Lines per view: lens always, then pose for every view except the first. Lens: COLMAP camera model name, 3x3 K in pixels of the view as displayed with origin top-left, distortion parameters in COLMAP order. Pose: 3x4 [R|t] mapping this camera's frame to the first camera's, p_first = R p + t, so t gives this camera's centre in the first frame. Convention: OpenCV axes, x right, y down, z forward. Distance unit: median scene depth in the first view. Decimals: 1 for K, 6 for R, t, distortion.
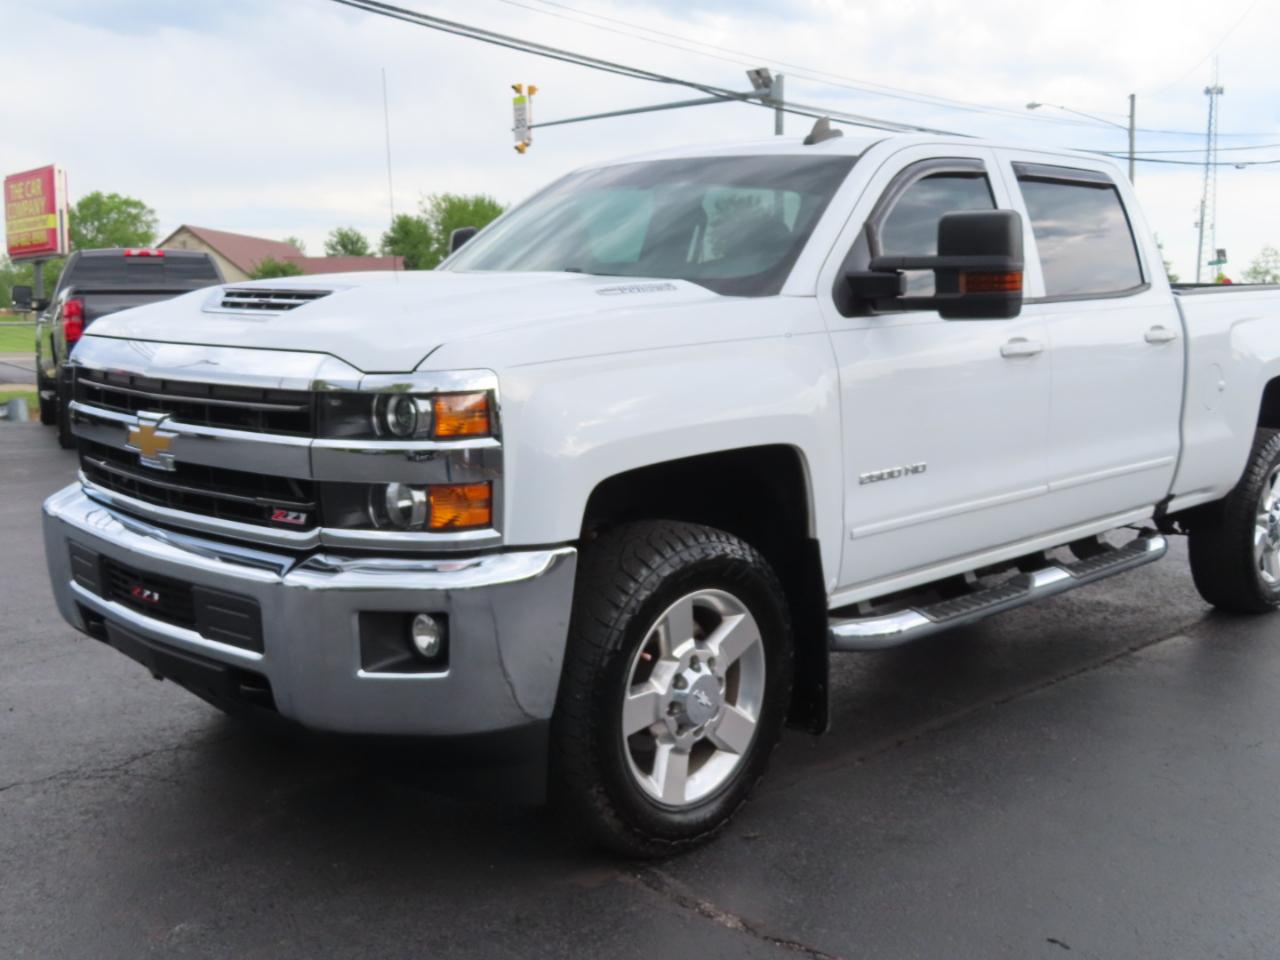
lens RADIAL K [[1432.5, 0, 640.0], [0, 1432.5, 480.0], [0, 0, 1]] dist [-0.038019, 0.002819]
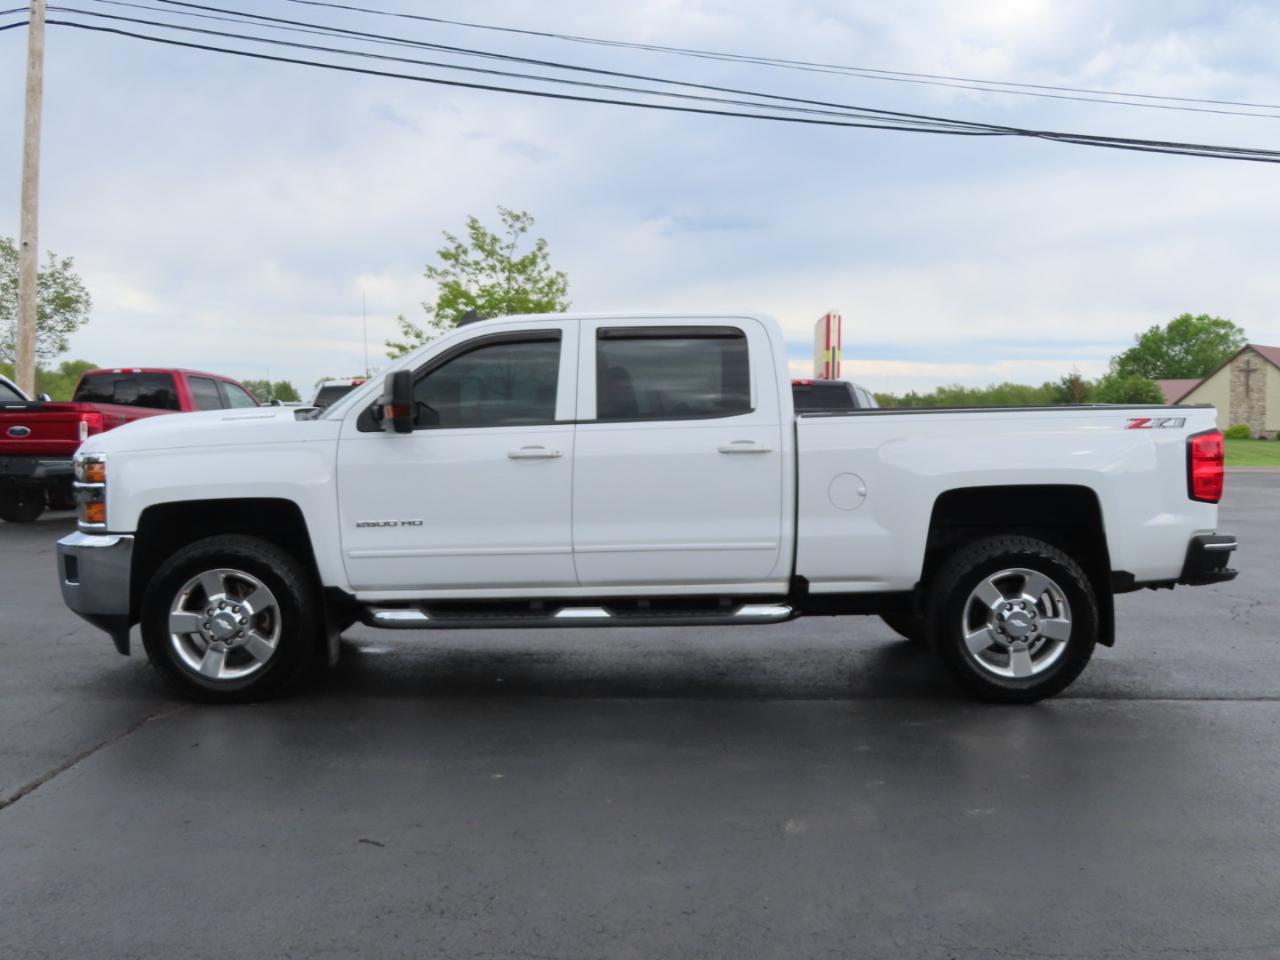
lens RADIAL K [[1464.8, 0, 640.0], [0, 1464.8, 480.0], [0, 0, 1]] dist [-0.024021, -0.000439]
pose [[0.702557, 0.030676, -0.710966, 1.191119], [-0.090173, 0.994855, -0.046182, -0.001783], [0.705892, 0.096555, 0.701708, -0.010357]]
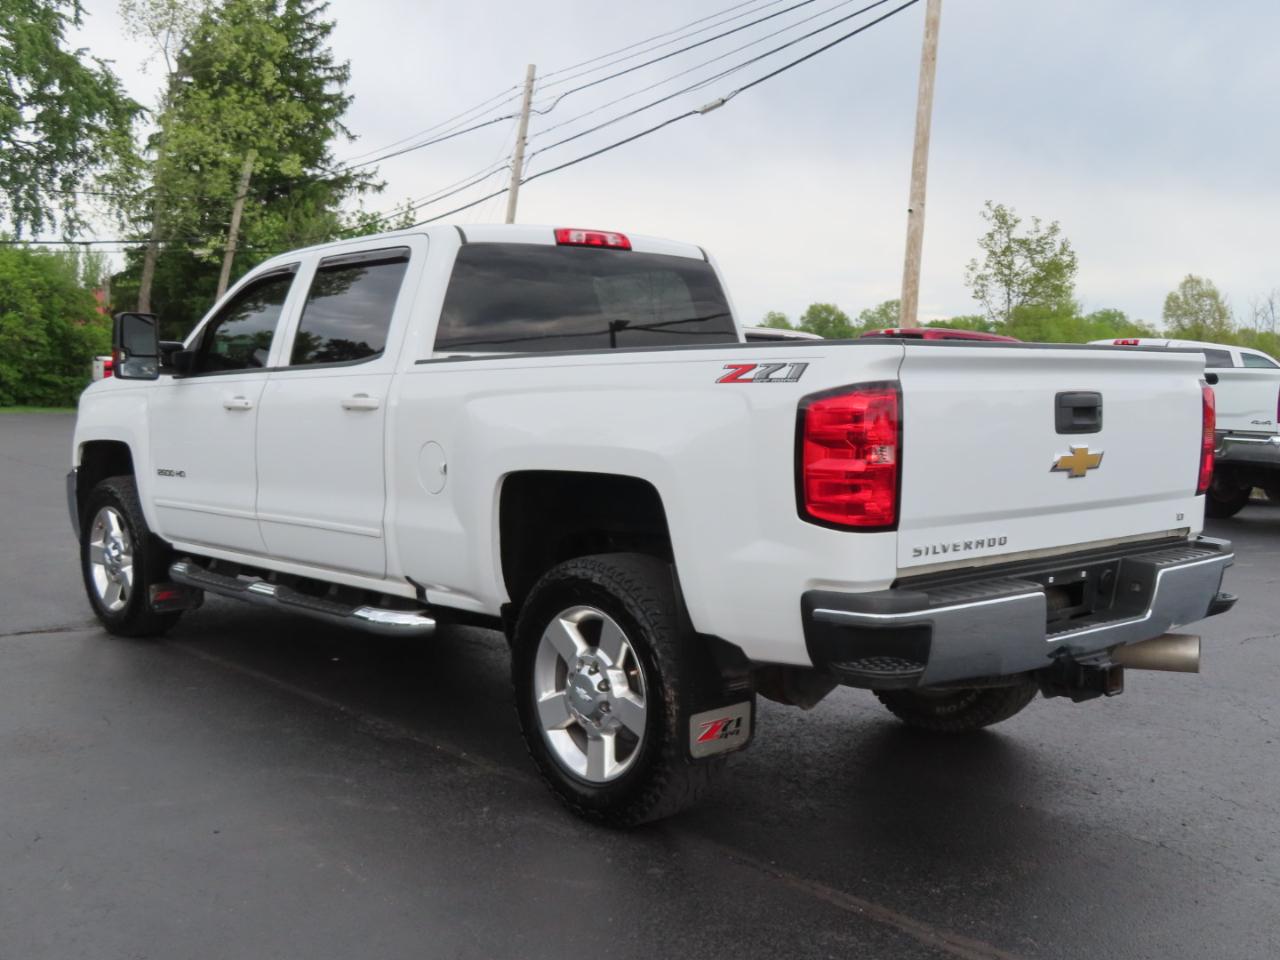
lens RADIAL K [[1394.5, 0, 659.3], [0, 1394.5, 518.9], [0, 0, 1]] dist [0.012829, 0.006415]
pose [[-0.073885, 0.100320, -0.992208, 1.261795], [-0.139721, 0.984073, 0.109902, -0.150299], [0.987431, 0.146752, -0.058692, 1.213591]]
